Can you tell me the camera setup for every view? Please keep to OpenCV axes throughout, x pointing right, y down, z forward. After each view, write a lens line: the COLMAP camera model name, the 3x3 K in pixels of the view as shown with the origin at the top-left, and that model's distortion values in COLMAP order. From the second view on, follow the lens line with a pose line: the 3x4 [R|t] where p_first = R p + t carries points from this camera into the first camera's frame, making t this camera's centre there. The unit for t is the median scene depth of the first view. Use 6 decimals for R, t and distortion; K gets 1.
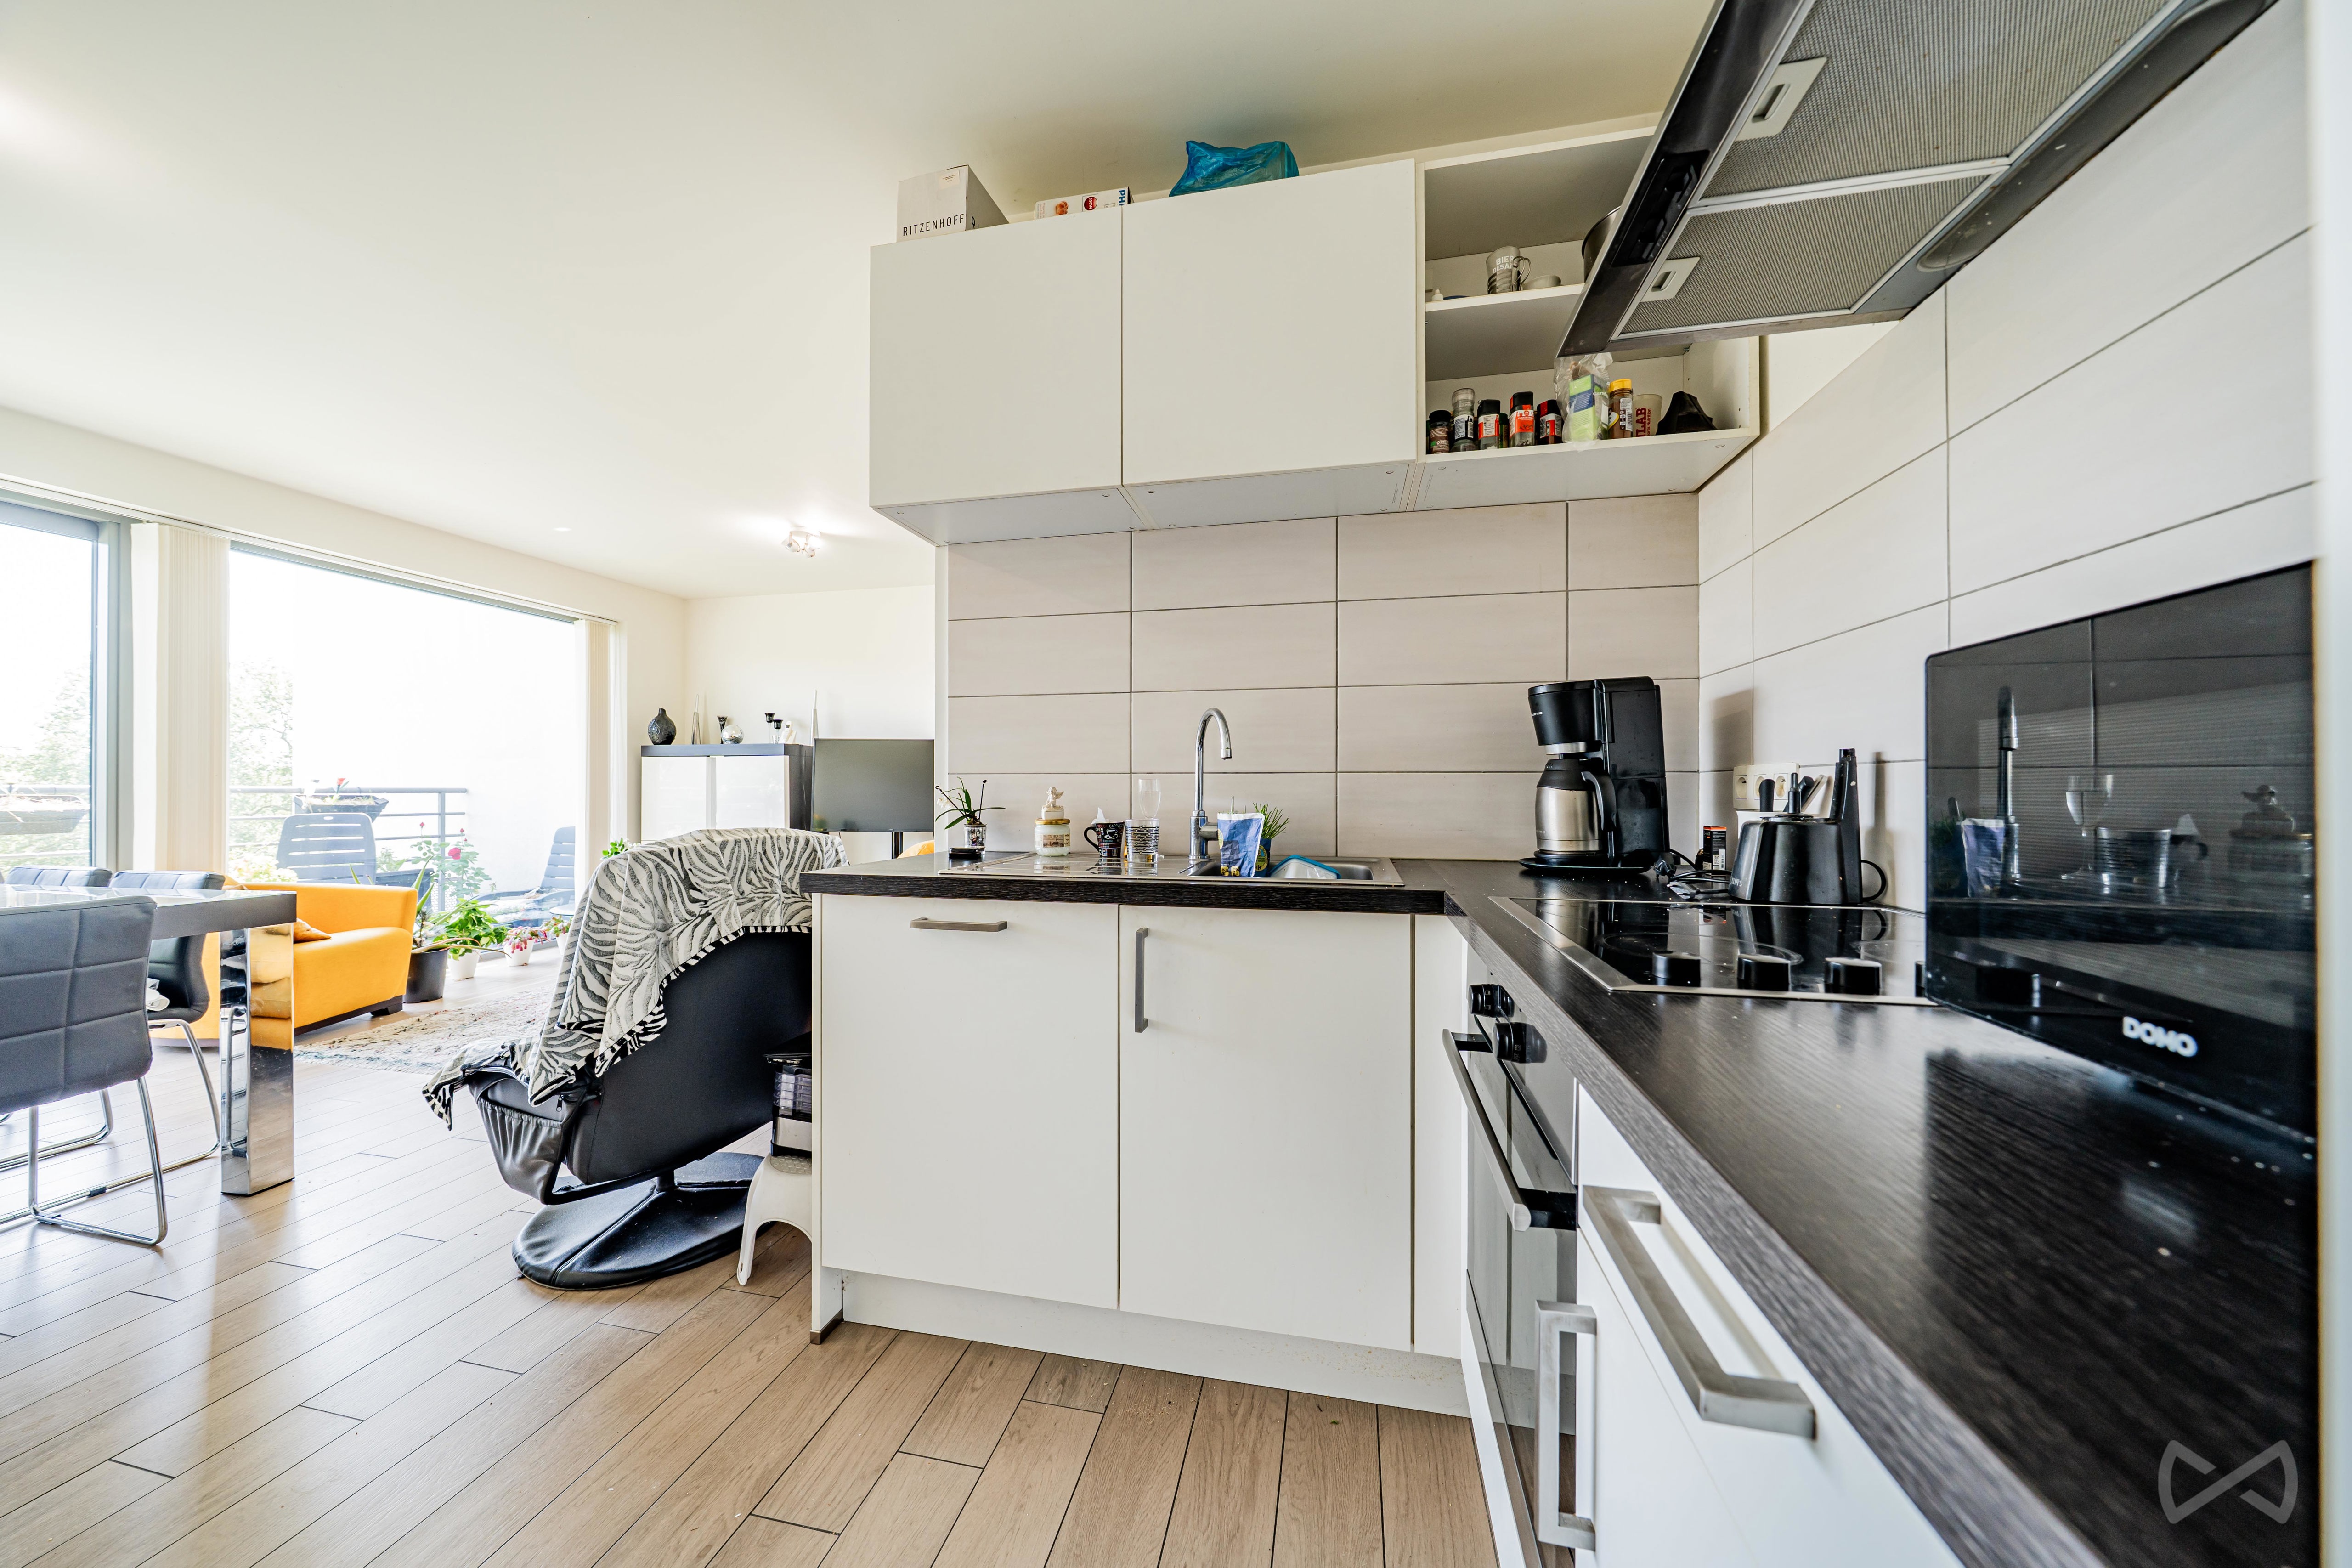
lens RADIAL K [[800.2, 0, 1166.8], [0, 800.2, 786.6], [0, 0, 1]] dist [-0.006330, -0.000144]
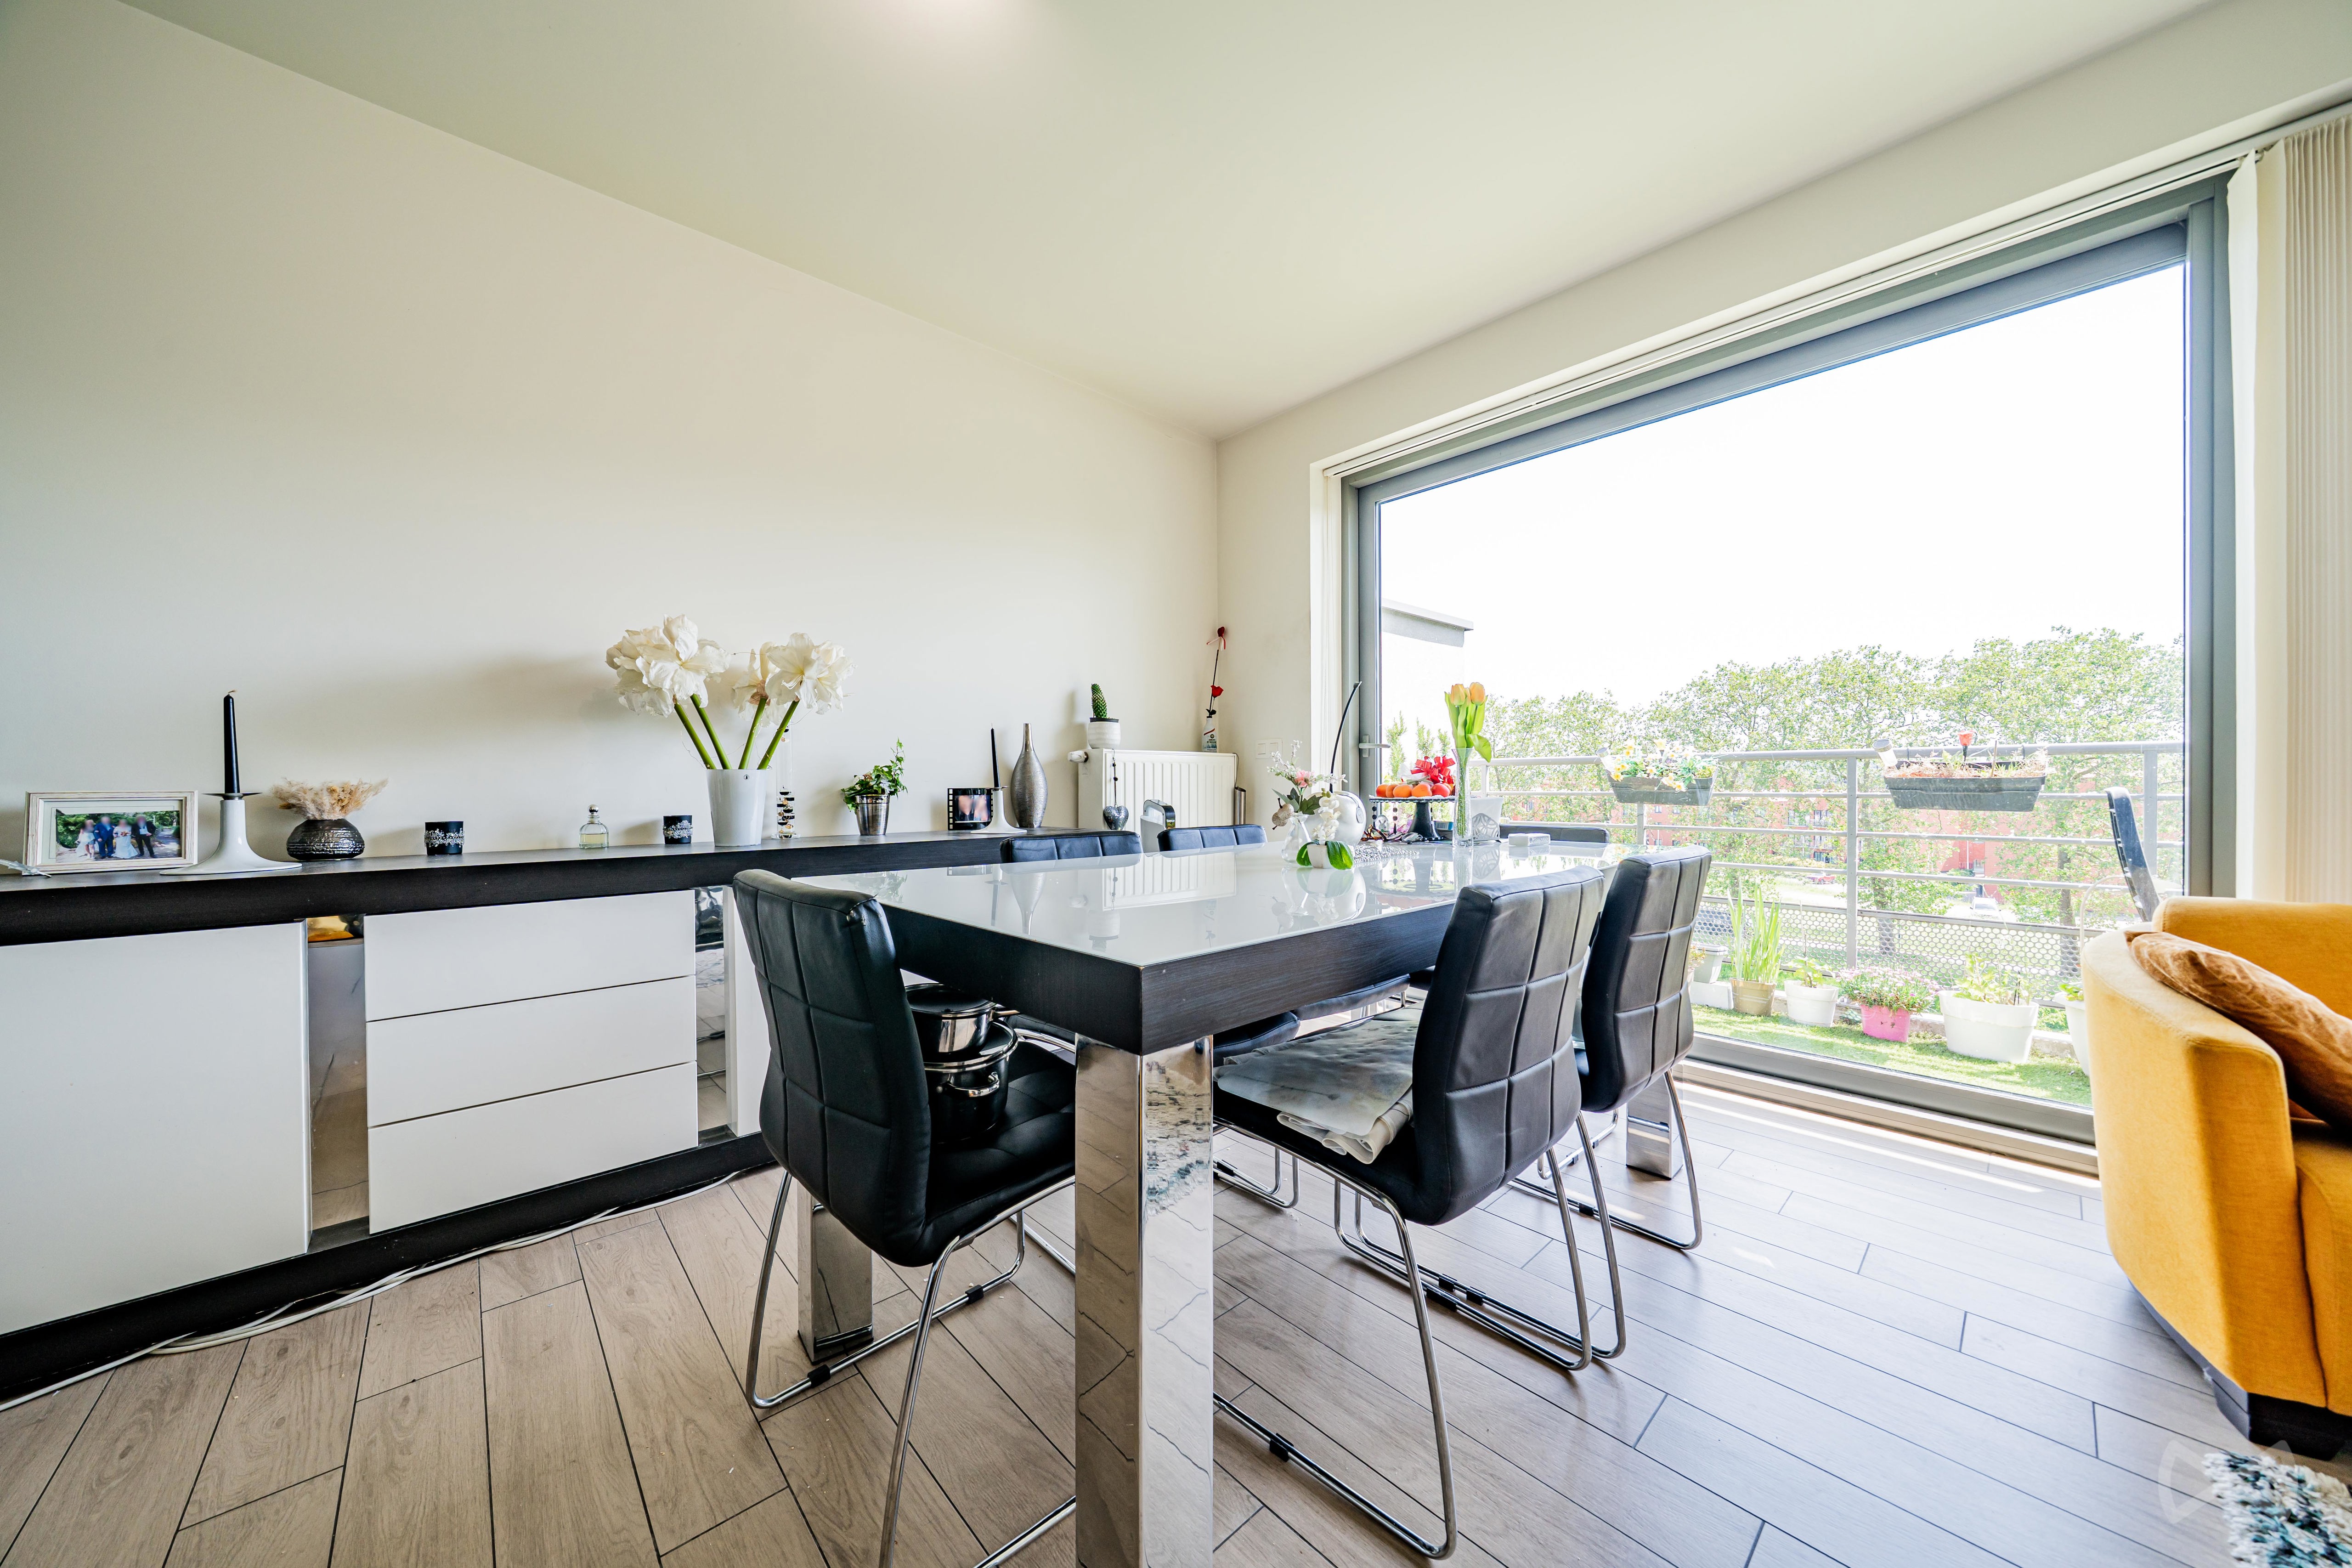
lens RADIAL K [[800.2, 0, 1169.8], [0, 800.2, 789.0], [0, 0, 1]] dist [-0.006330, -0.000144]
pose [[-0.581780, 0.008441, -0.813302, -0.899020], [0.007891, 0.999958, 0.004734, 0.062878], [0.813308, -0.003664, -0.581822, 1.284800]]
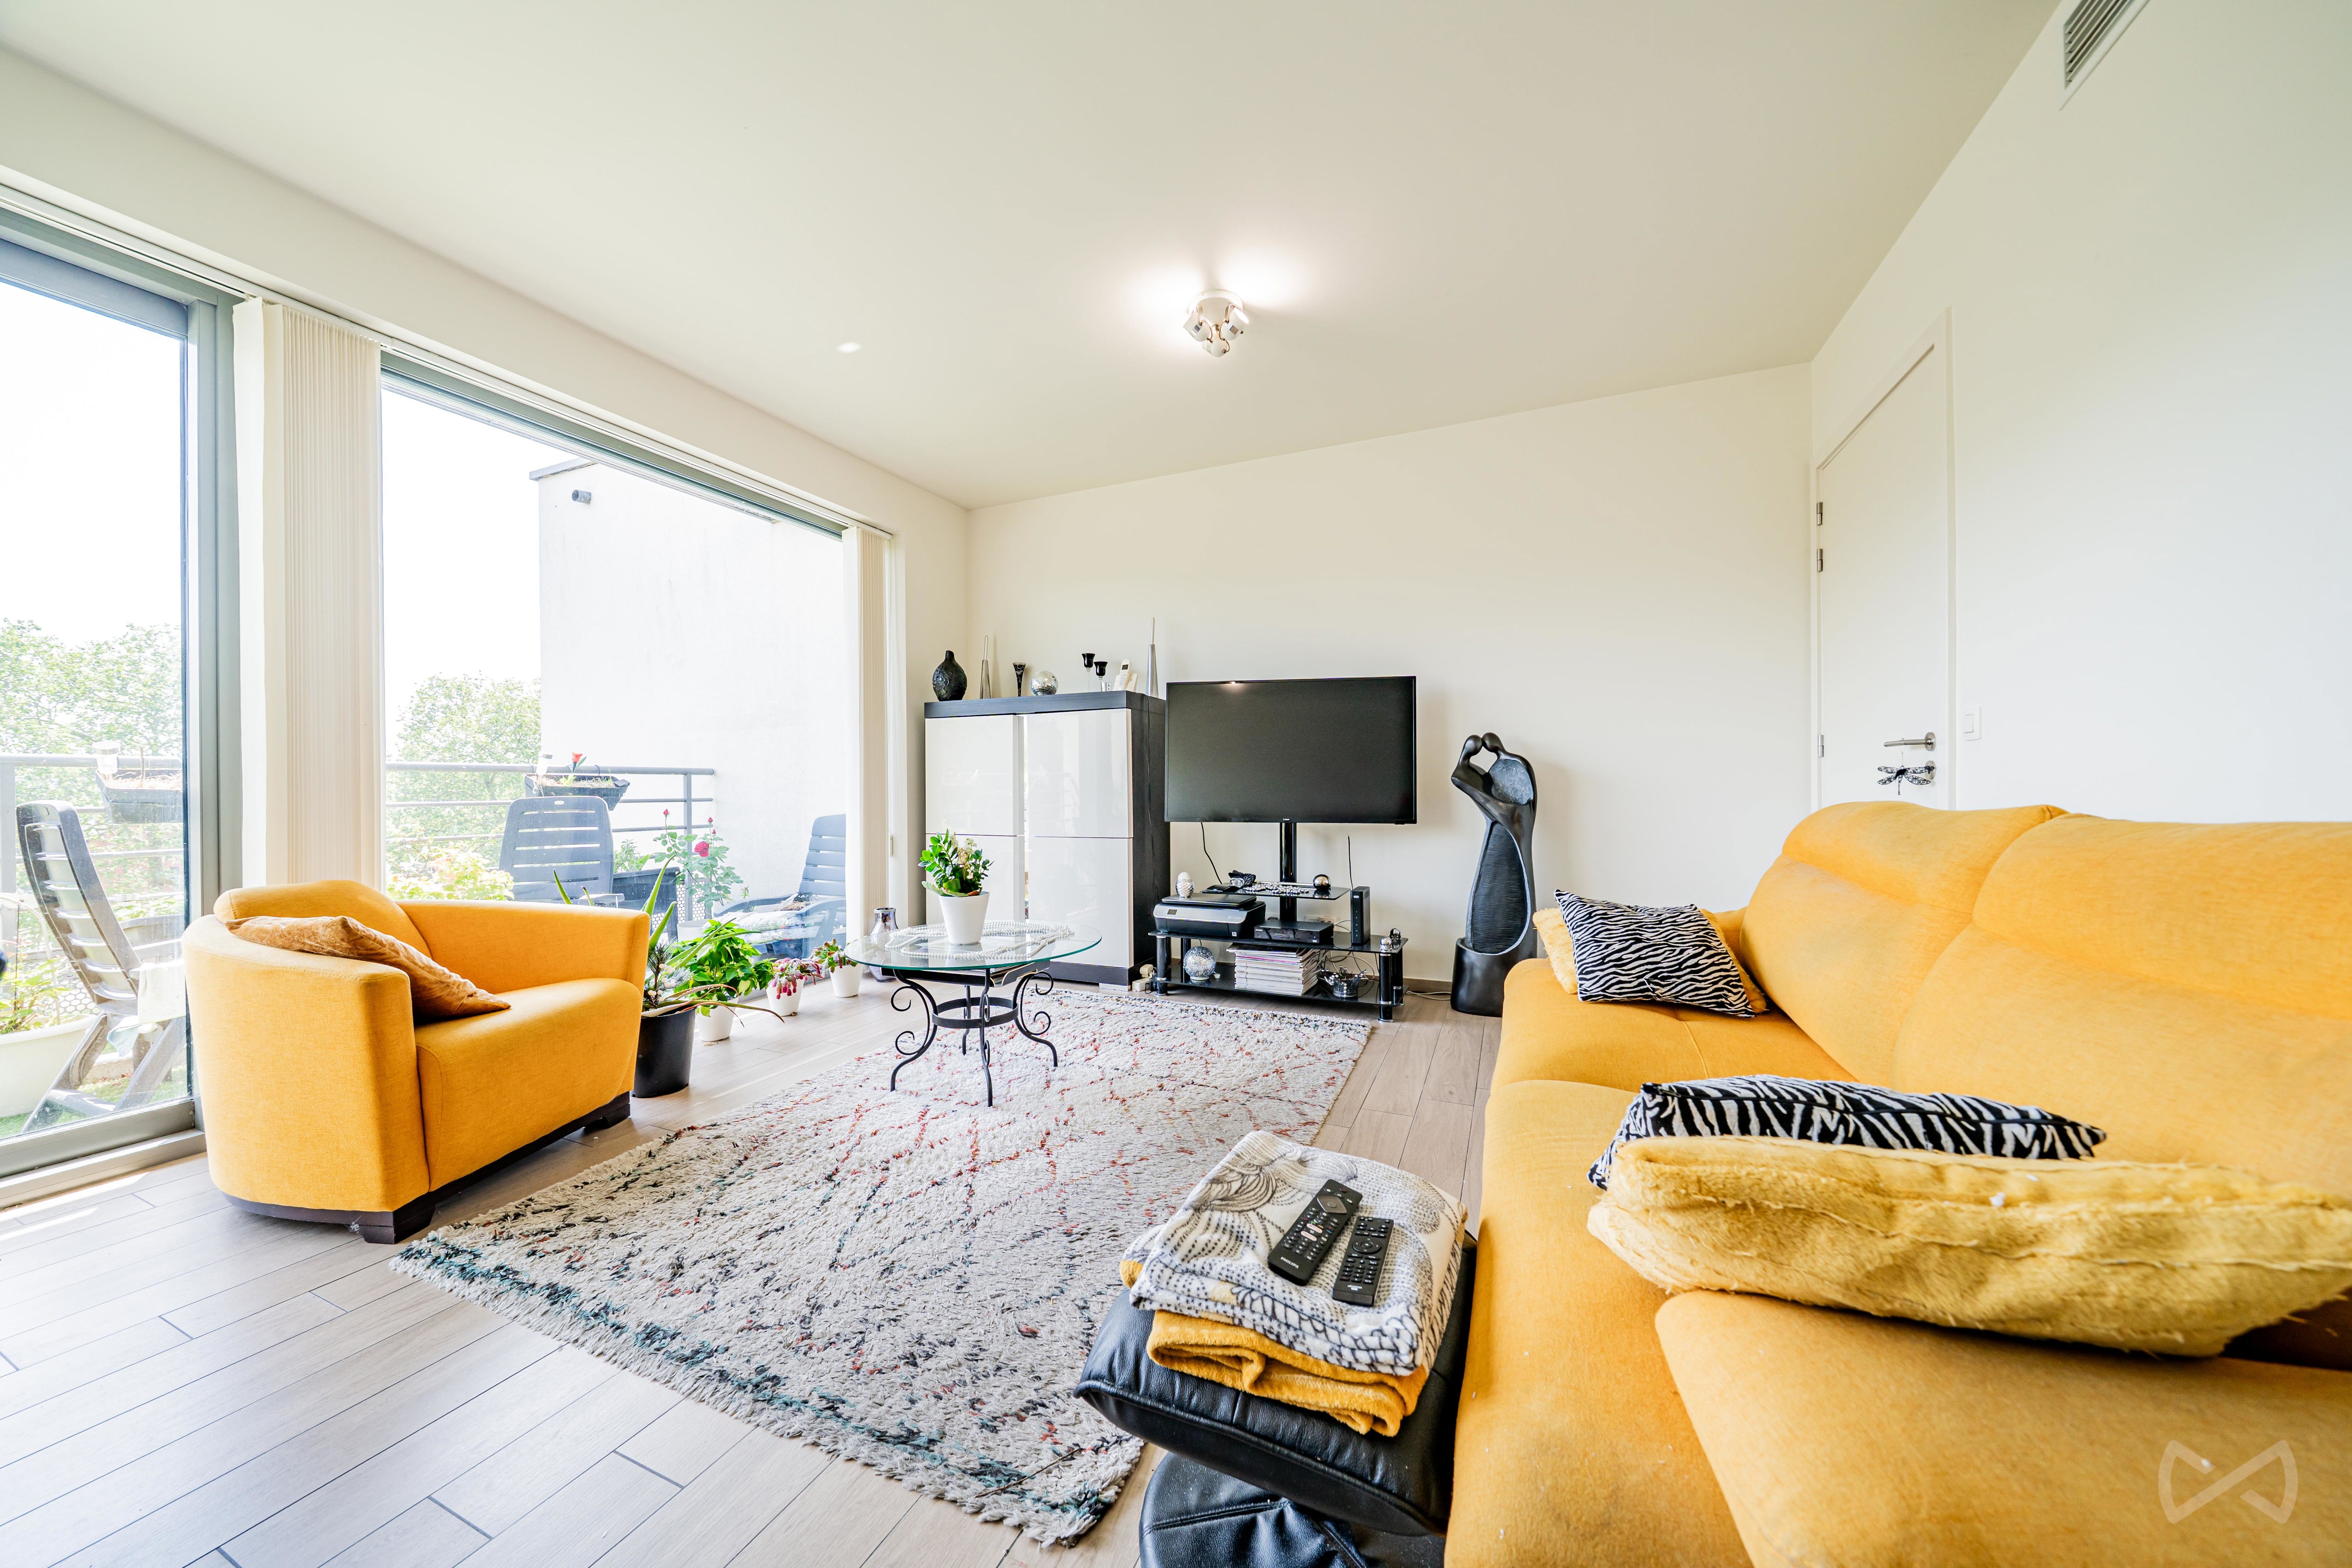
lens RADIAL K [[800.2, 0, 1166.3], [0, 800.2, 785.9], [0, 0, 1]] dist [-0.006330, -0.000144]
pose [[0.979655, -0.006637, -0.200581, -0.847006], [0.007646, 0.999962, 0.004254, 0.063683], [0.200545, -0.005701, 0.979668, 0.944333]]
